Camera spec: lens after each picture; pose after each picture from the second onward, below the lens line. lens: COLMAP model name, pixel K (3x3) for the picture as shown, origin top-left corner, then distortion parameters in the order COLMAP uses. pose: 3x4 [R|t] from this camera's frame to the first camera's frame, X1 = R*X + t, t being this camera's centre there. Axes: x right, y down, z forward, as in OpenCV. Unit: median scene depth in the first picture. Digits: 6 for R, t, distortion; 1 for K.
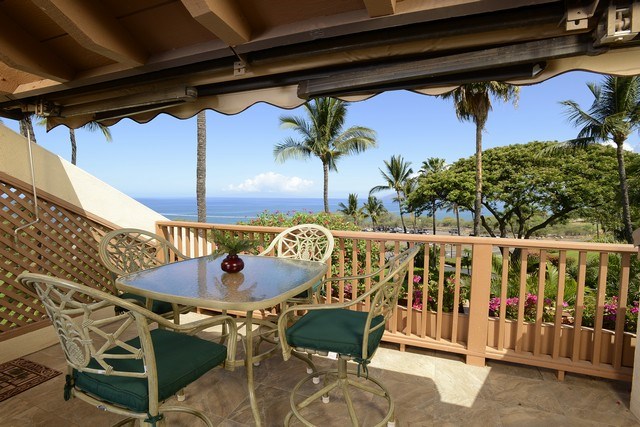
lens RADIAL K [[307.7, 0, 321.0], [0, 307.7, 214.8], [0, 0, 1]] dist [-0.060121, 0.021599]
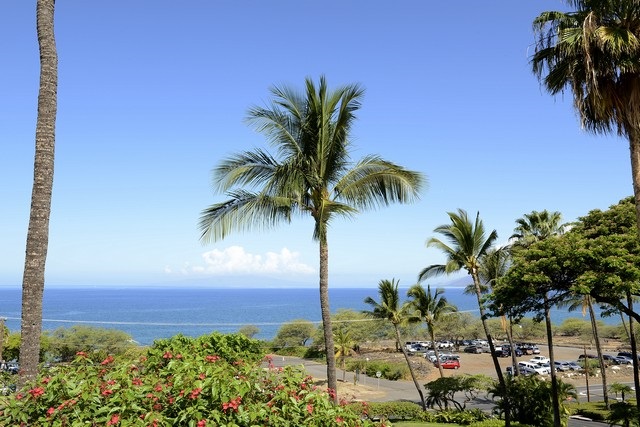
lens RADIAL K [[538.7, 0, 321.4], [0, 538.7, 214.3], [0, 0, 1]] dist [0.005589, -0.011718]
pose [[0.999475, -0.014632, -0.028904, 0.030020], [0.009035, 0.982693, -0.185022, -0.014785], [0.031111, 0.184664, 0.982309, 0.102429]]
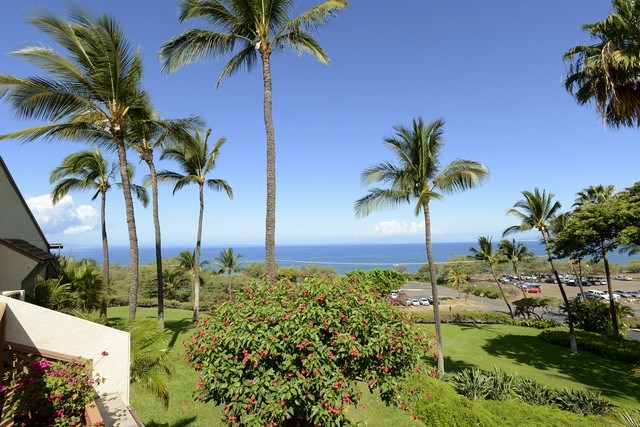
lens RADIAL K [[307.7, 0, 322.3], [0, 307.7, 214.5], [0, 0, 1]] dist [-0.060121, 0.021599]
pose [[0.914385, -0.063945, -0.399764, 0.067403], [0.004714, 0.989062, -0.147423, -0.012660], [0.404819, 0.132917, 0.904685, 0.098438]]
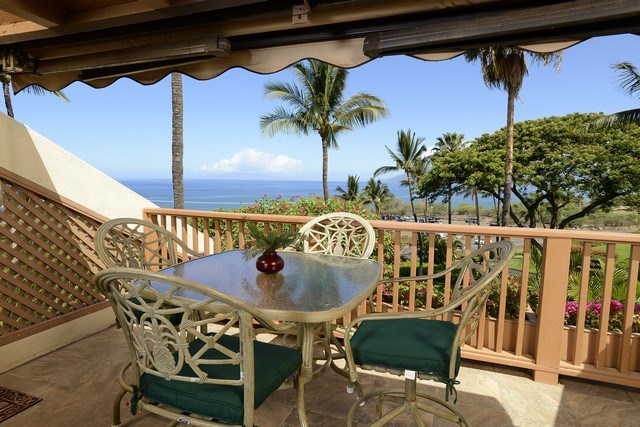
lens RADIAL K [[368.7, 0, 322.0], [0, 368.7, 213.2], [0, 0, 1]] dist [-0.039678, 0.029692]
pose [[0.999627, 0.002177, 0.027235, -0.013851], [-0.003098, 0.999423, 0.033814, -0.000214], [-0.027146, -0.033885, 0.999057, 0.002252]]
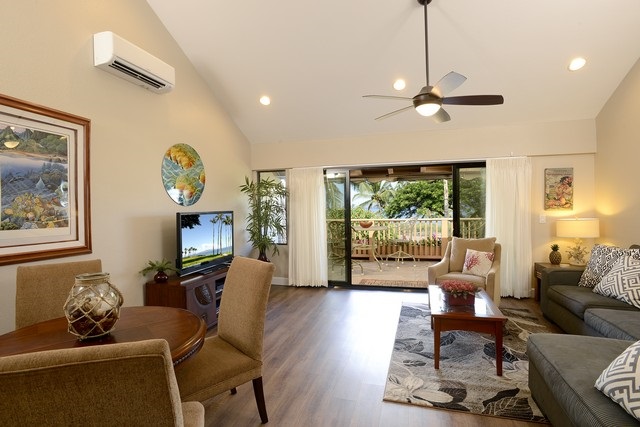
lens RADIAL K [[316.3, 0, 321.8], [0, 316.3, 209.6], [0, 0, 1]] dist [-0.055937, 0.001457]
pose [[0.995227, -0.033160, 0.091778, -0.095057], [0.037793, 0.998073, -0.049214, 0.009431], [-0.089969, 0.052448, 0.994563, -0.197657]]
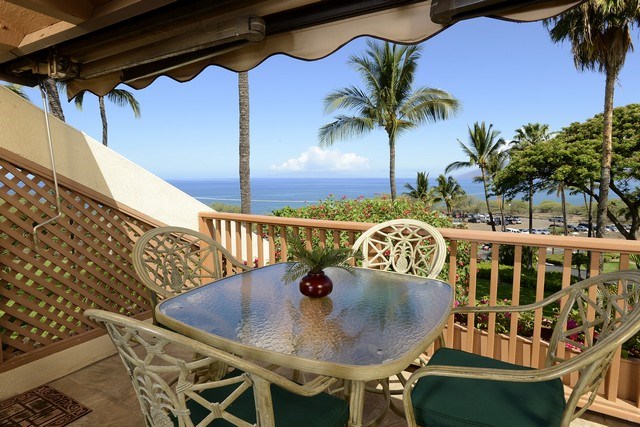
lens RADIAL K [[368.7, 0, 319.5], [0, 368.7, 215.0], [0, 0, 1]] dist [-0.039678, 0.029692]
pose [[0.987122, 0.003614, -0.159927, -0.011717], [0.003642, 0.998978, 0.045052, -0.002221], [0.159926, -0.045055, 0.986100, 0.015467]]
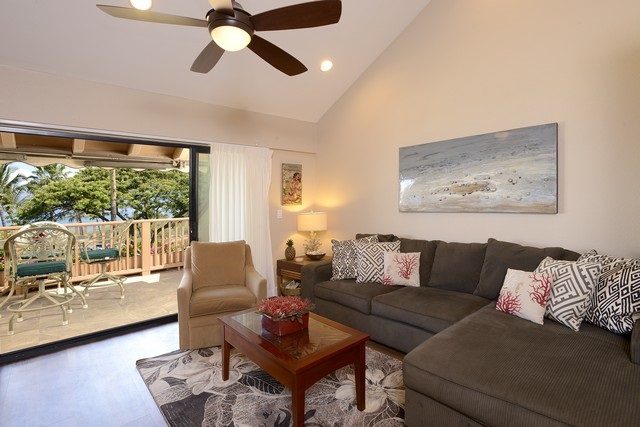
lens RADIAL K [[311.1, 0, 327.1], [0, 311.1, 185.7], [0, 0, 1]] dist [-0.056769, 0.009541]
pose [[0.432587, 0.023604, 0.901283, -0.099684], [0.084745, 0.994167, -0.066711, 0.008799], [-0.897601, 0.105238, 0.428063, -0.130002]]
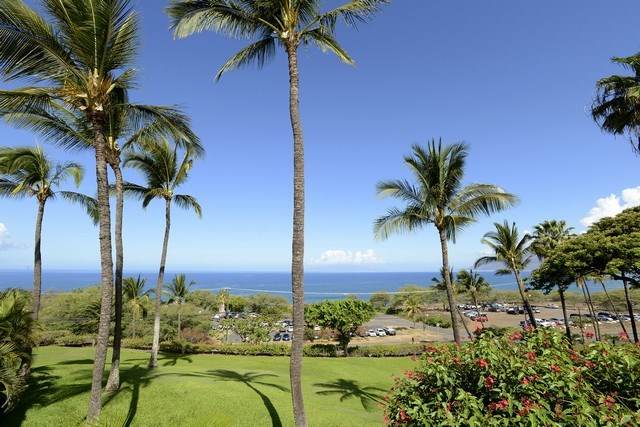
lens RADIAL K [[307.7, 0, 321.9], [0, 307.7, 215.4], [0, 0, 1]] dist [-0.060121, 0.021599]
pose [[0.970959, -0.056022, -0.232596, -0.074099], [0.000536, 0.972705, -0.232045, -0.019237], [0.239247, 0.225181, 0.944486, 0.139255]]
